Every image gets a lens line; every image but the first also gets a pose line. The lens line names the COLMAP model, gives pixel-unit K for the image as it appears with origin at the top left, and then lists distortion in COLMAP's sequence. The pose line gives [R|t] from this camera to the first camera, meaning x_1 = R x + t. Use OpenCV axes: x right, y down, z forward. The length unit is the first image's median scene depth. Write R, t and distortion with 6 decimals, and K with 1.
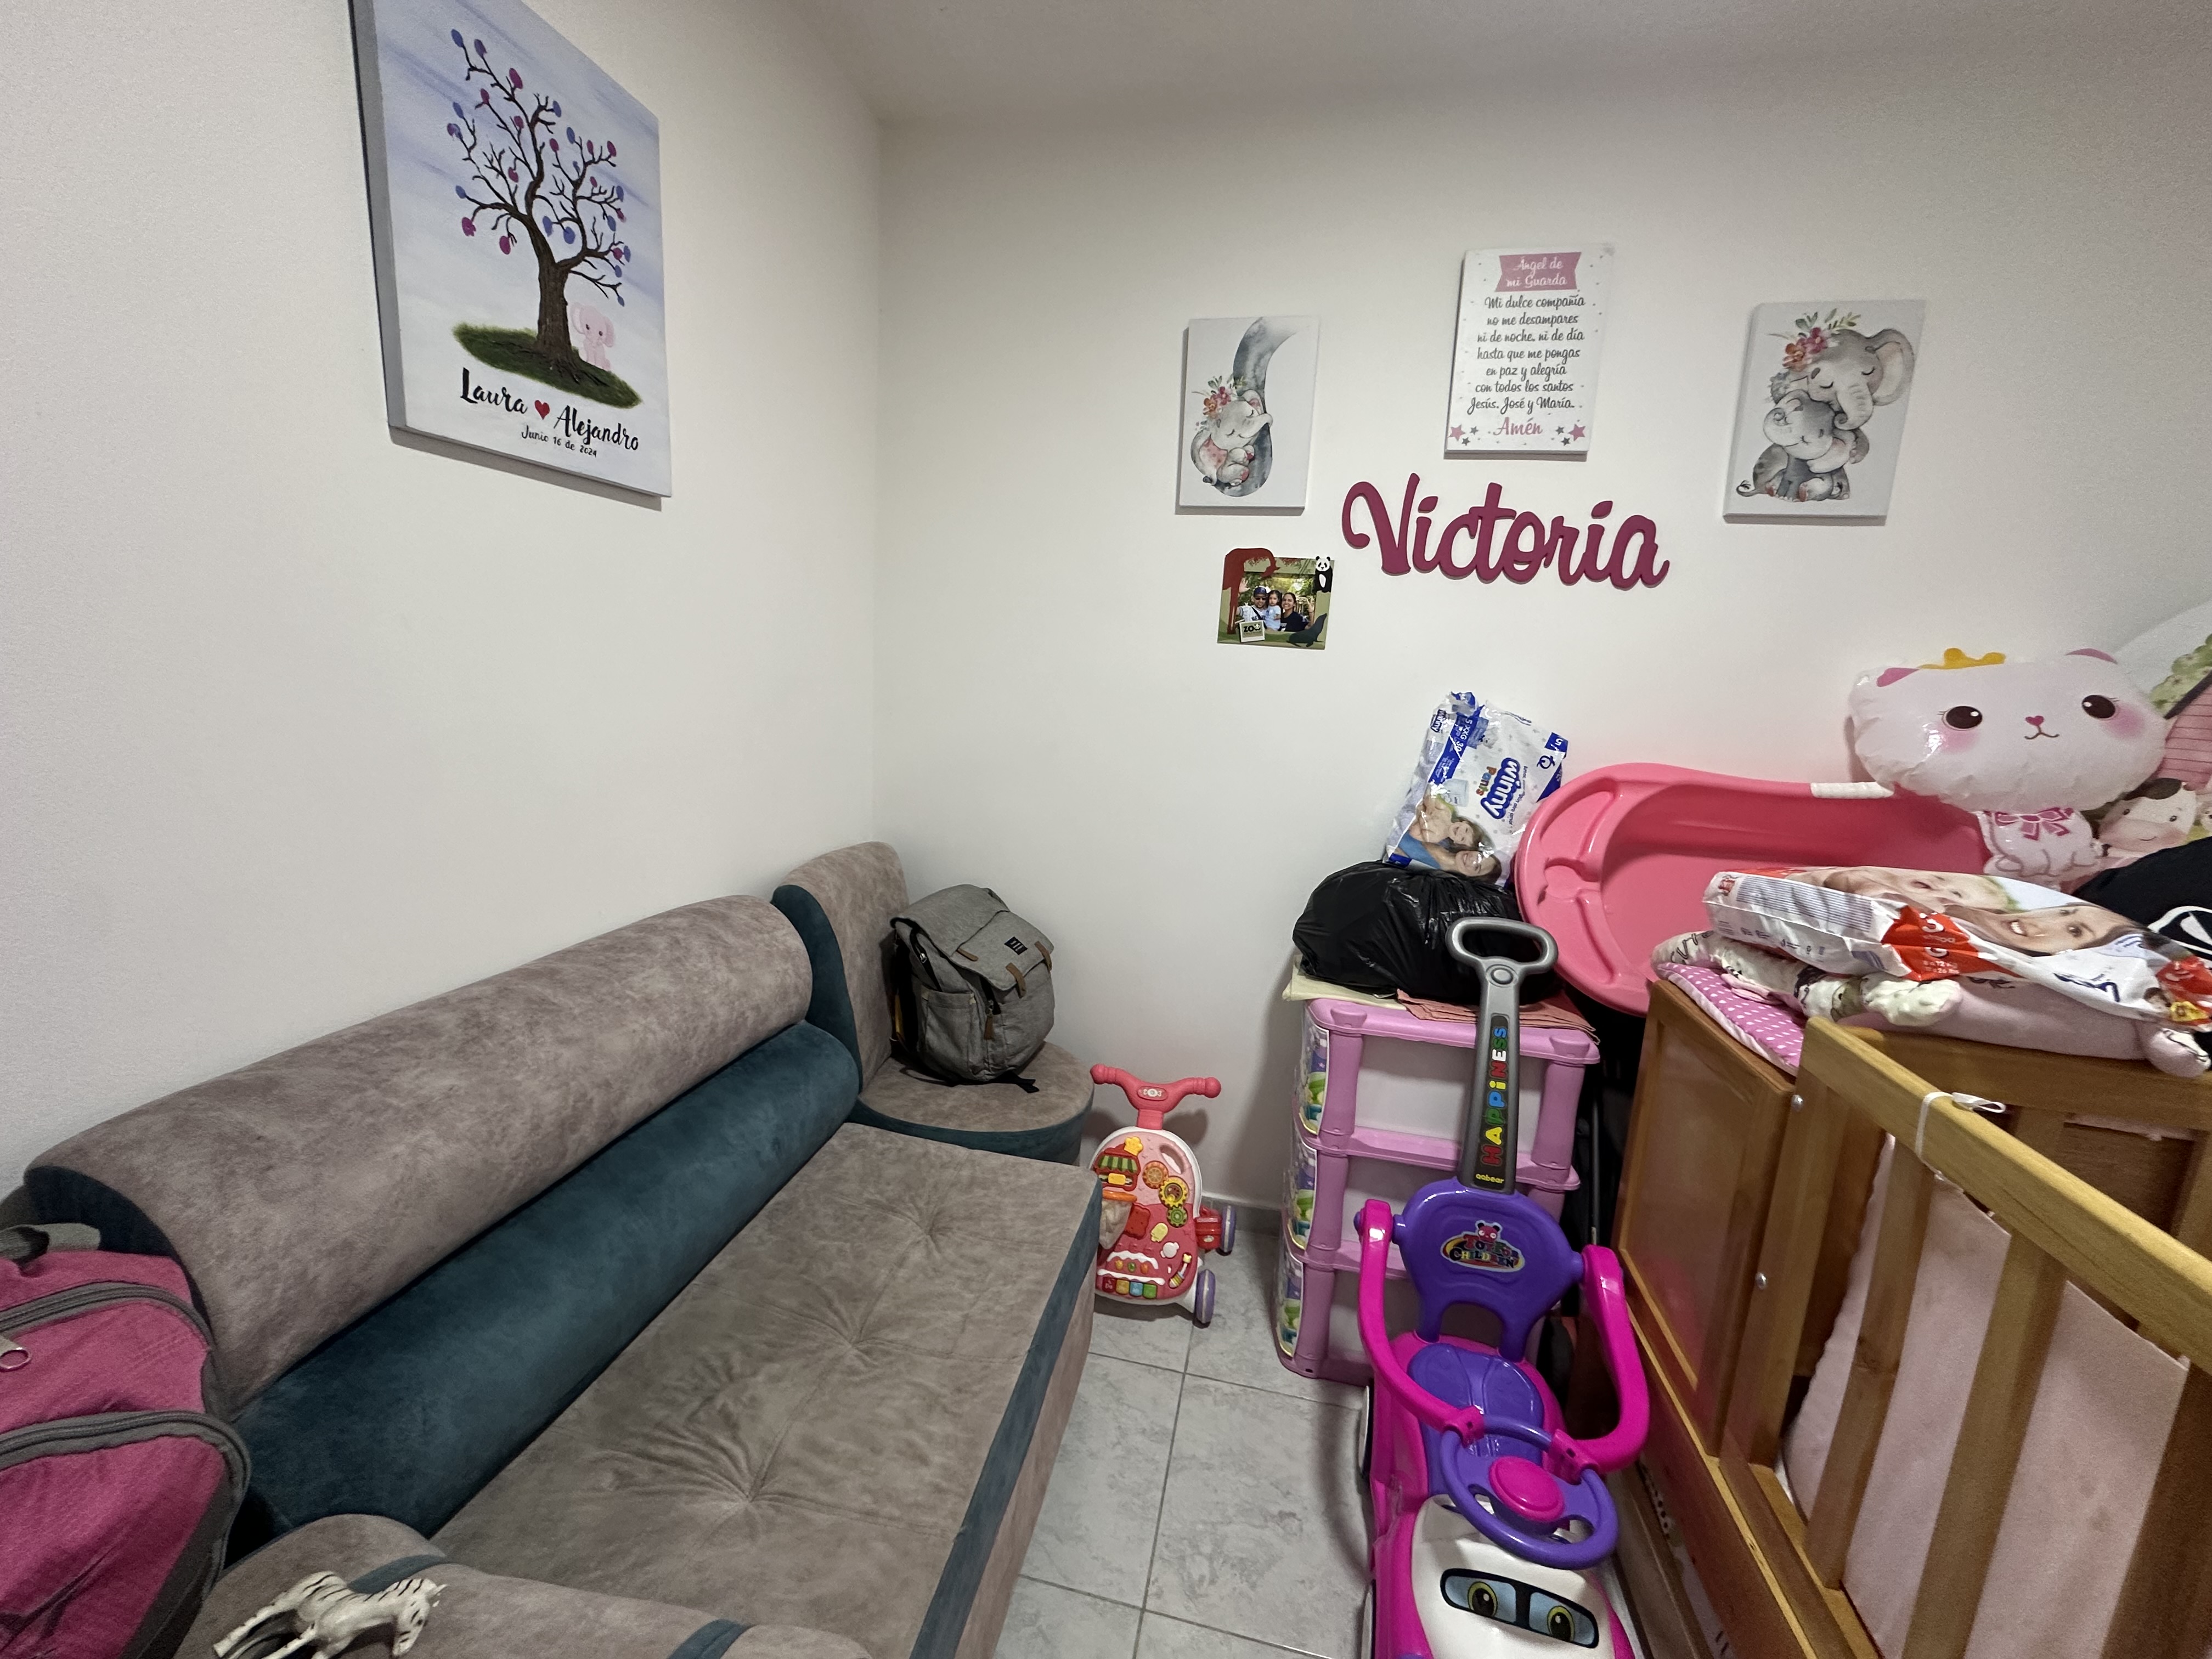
lens RADIAL K [[883.5, 0, 1105.1], [0, 883.5, 826.9], [0, 0, 1]] dist [-0.003698, 0.000712]
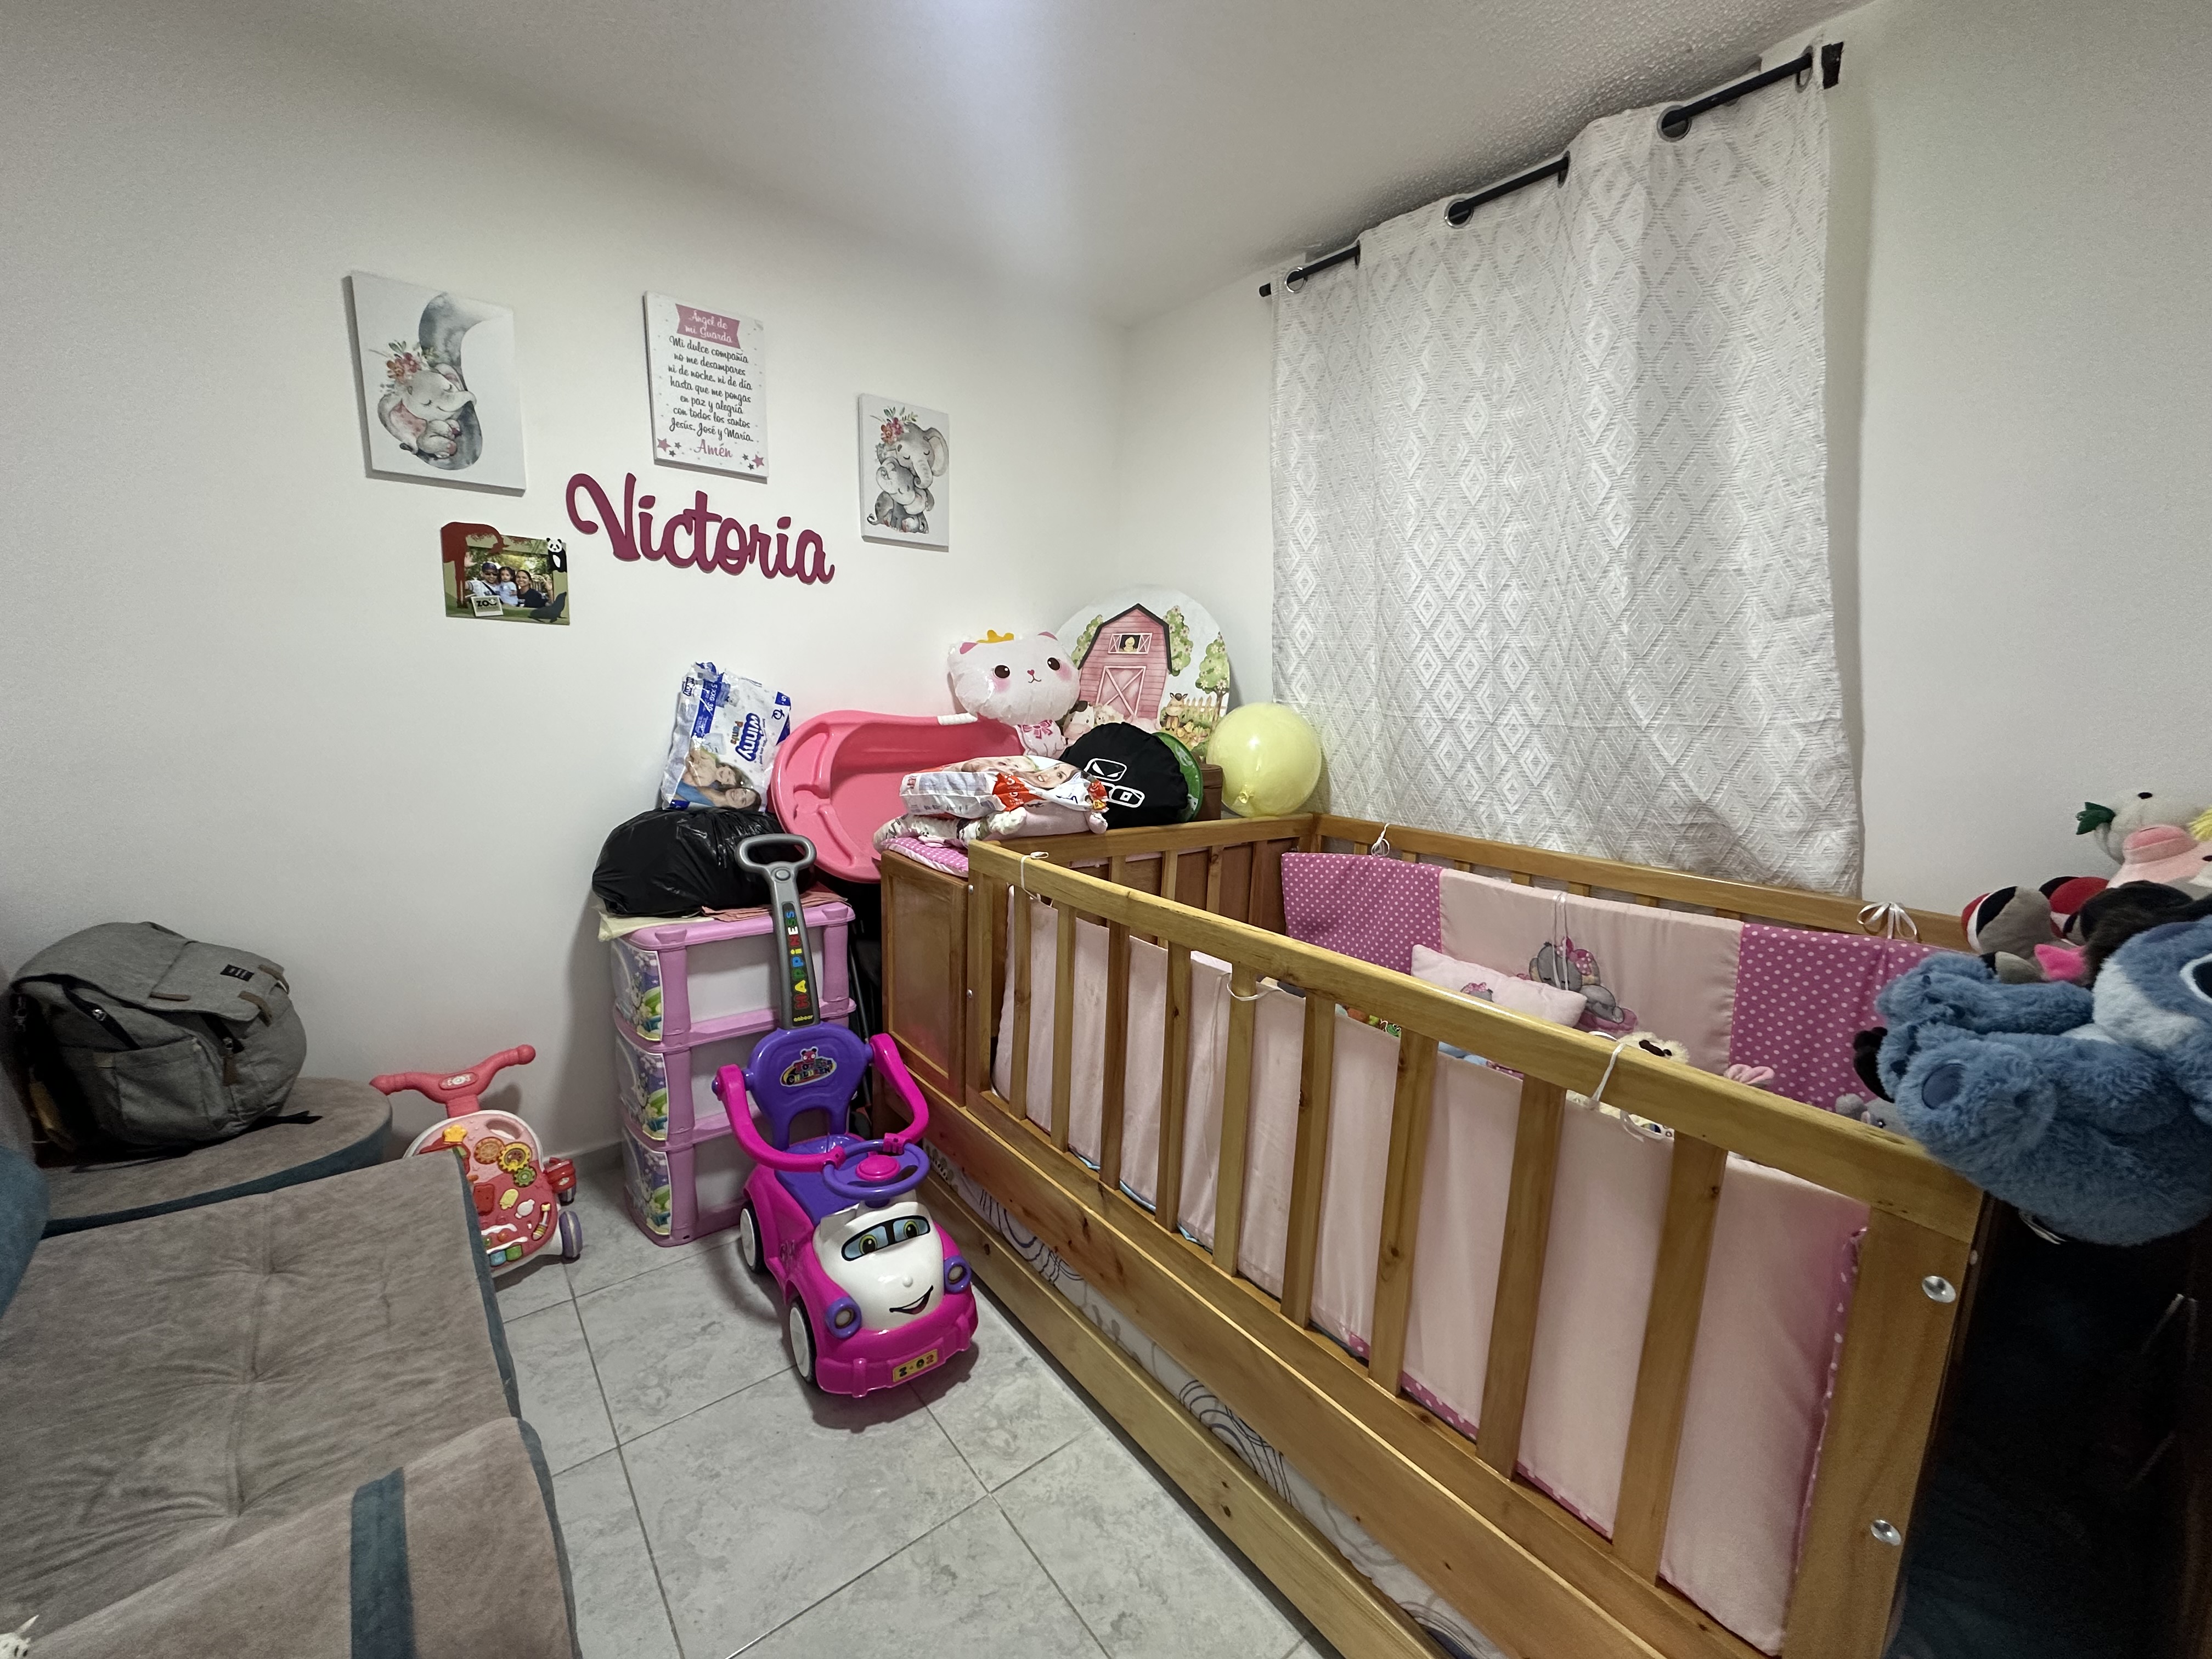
lens RADIAL K [[883.5, 0, 1105.5], [0, 883.5, 831.7], [0, 0, 1]] dist [-0.003698, 0.000712]
pose [[0.624661, -0.165923, 0.763065, -0.234627], [0.130742, 0.985595, 0.107282, 0.022087], [-0.769873, 0.032749, 0.637356, -0.215486]]
